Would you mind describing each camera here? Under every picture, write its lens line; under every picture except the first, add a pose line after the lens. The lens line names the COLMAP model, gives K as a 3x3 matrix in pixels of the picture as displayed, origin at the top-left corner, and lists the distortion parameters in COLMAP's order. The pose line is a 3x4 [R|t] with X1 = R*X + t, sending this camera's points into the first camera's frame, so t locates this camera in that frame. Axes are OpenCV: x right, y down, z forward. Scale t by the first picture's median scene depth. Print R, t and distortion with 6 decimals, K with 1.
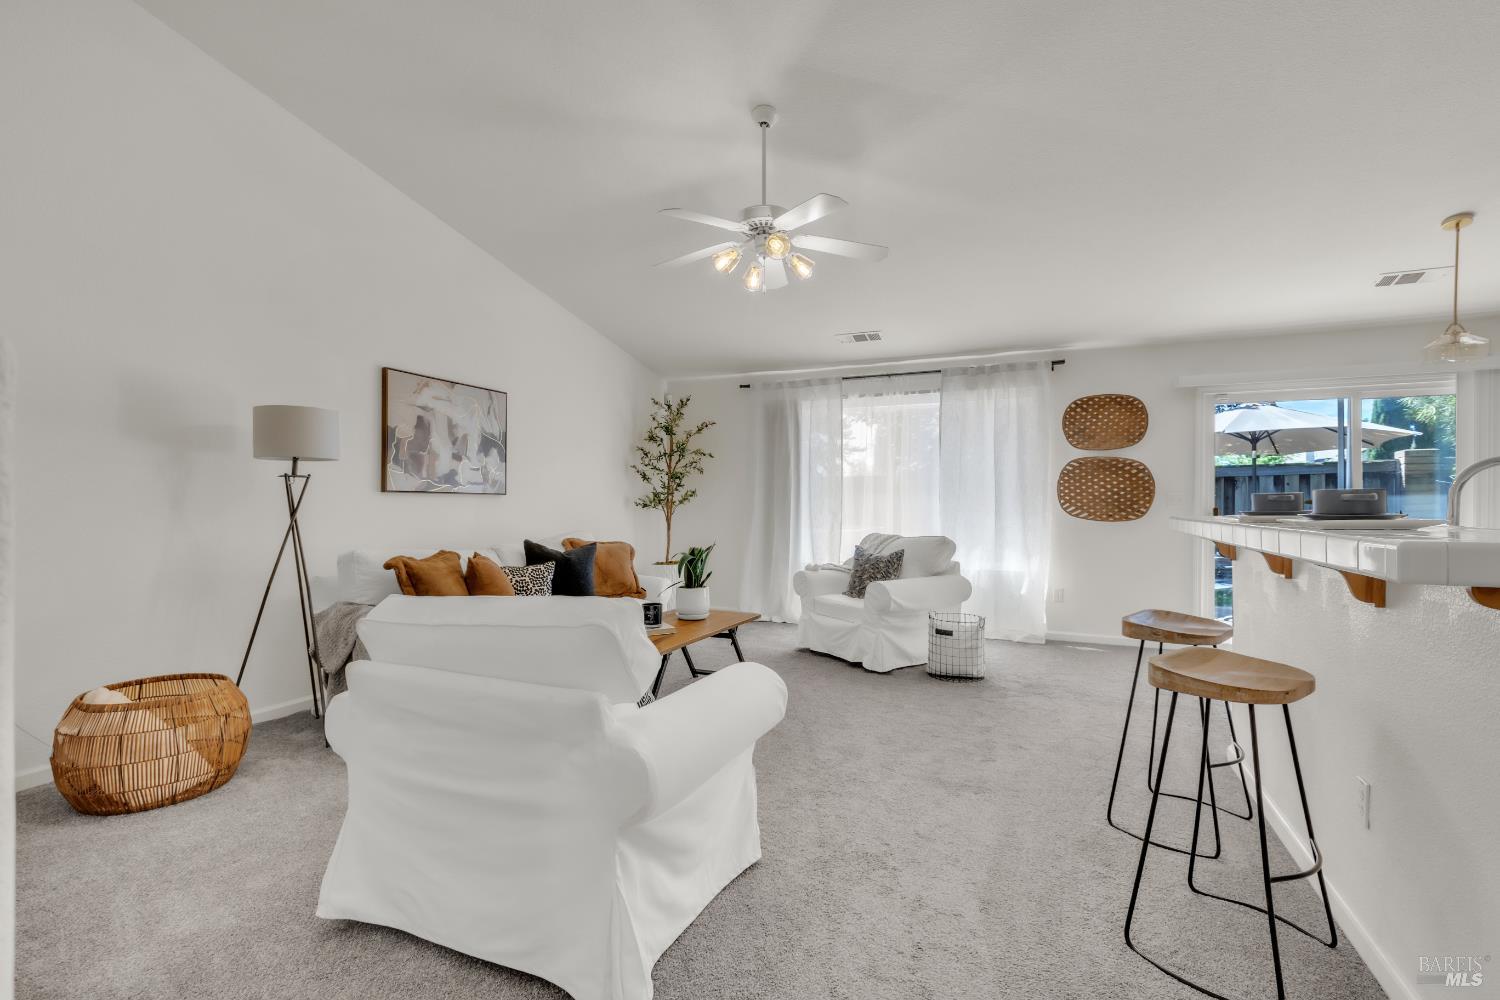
lens RADIAL K [[684.4, 0, 743.9], [0, 684.4, 501.0], [0, 0, 1]] dist [-0.004436, 0.000328]
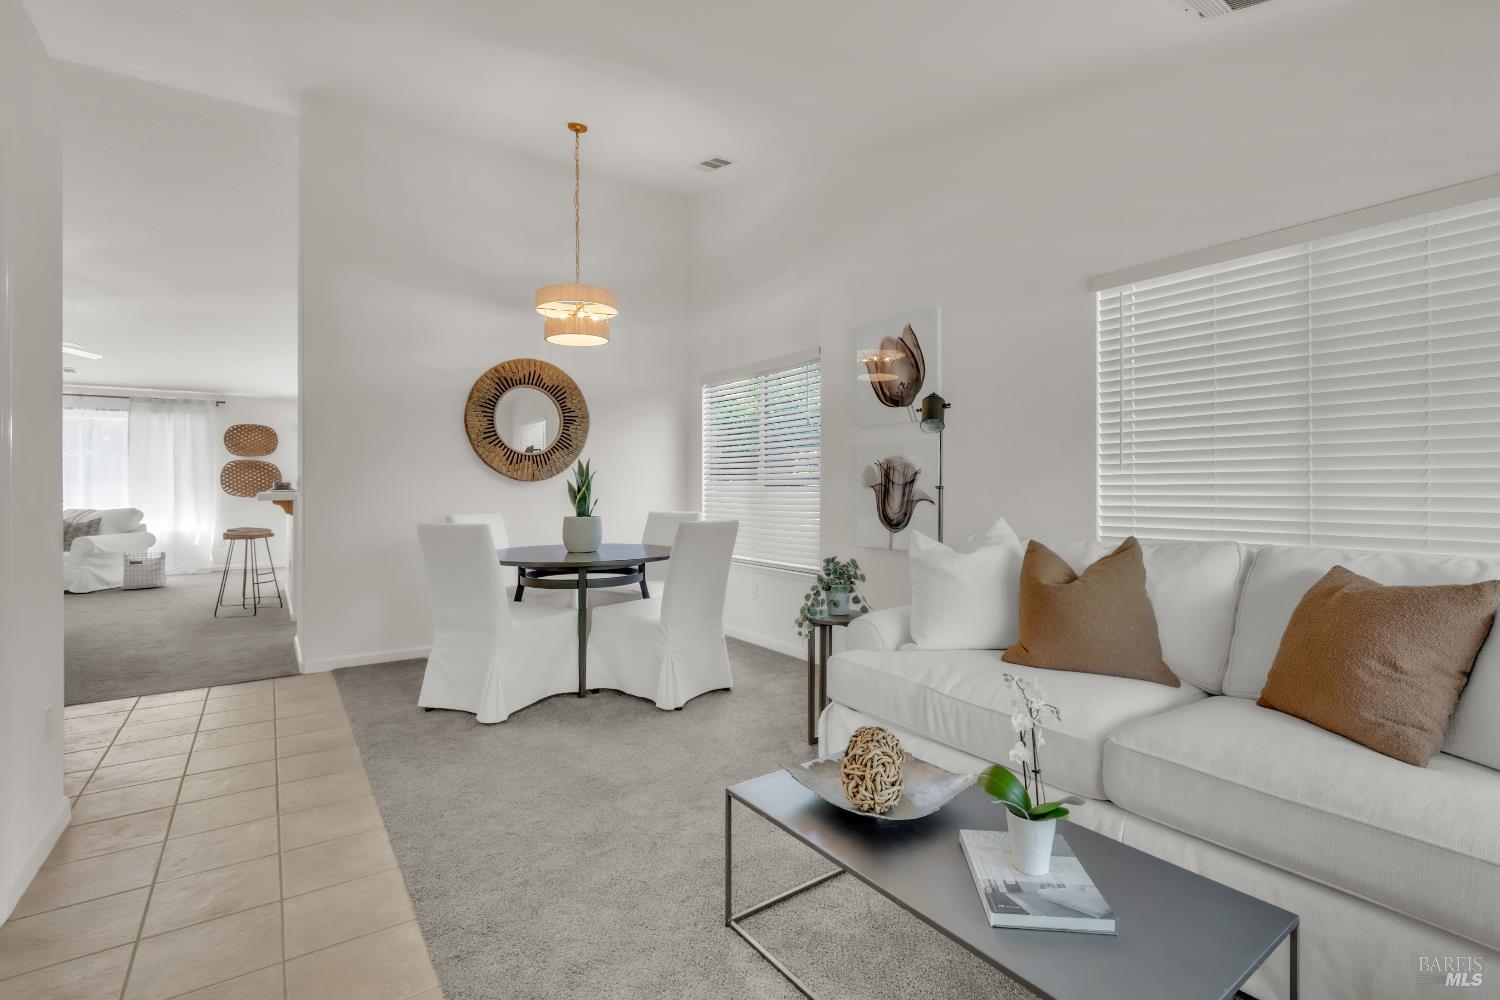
lens RADIAL K [[684.4, 0, 756.4], [0, 684.4, 481.5], [0, 0, 1]] dist [-0.004436, 0.000328]
pose [[0.498058, 0.002127, 0.867141, -0.336433], [-0.001112, 0.999998, -0.001814, -0.008980], [-0.867143, -0.000061, 0.498060, -0.972792]]
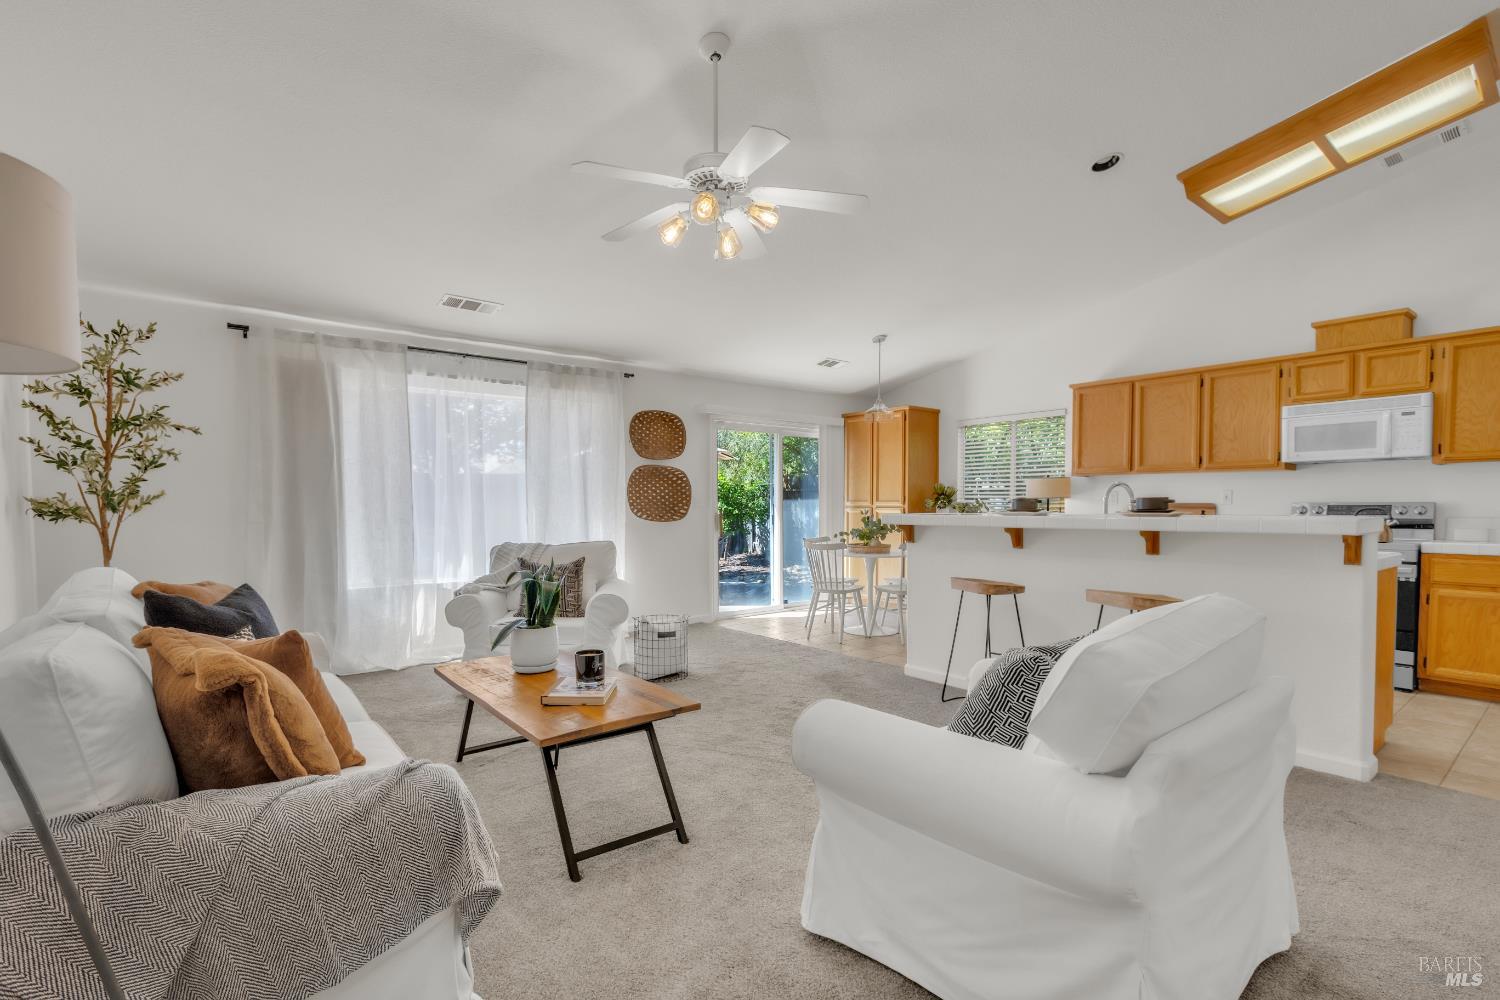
lens RADIAL K [[684.4, 0, 745.3], [0, 684.4, 508.3], [0, 0, 1]] dist [-0.004436, 0.000328]
pose [[0.439117, -0.008400, 0.898391, -0.437531], [0.011735, 0.999925, 0.003614, 0.004950], [-0.898353, 0.008955, 0.439182, 0.365938]]
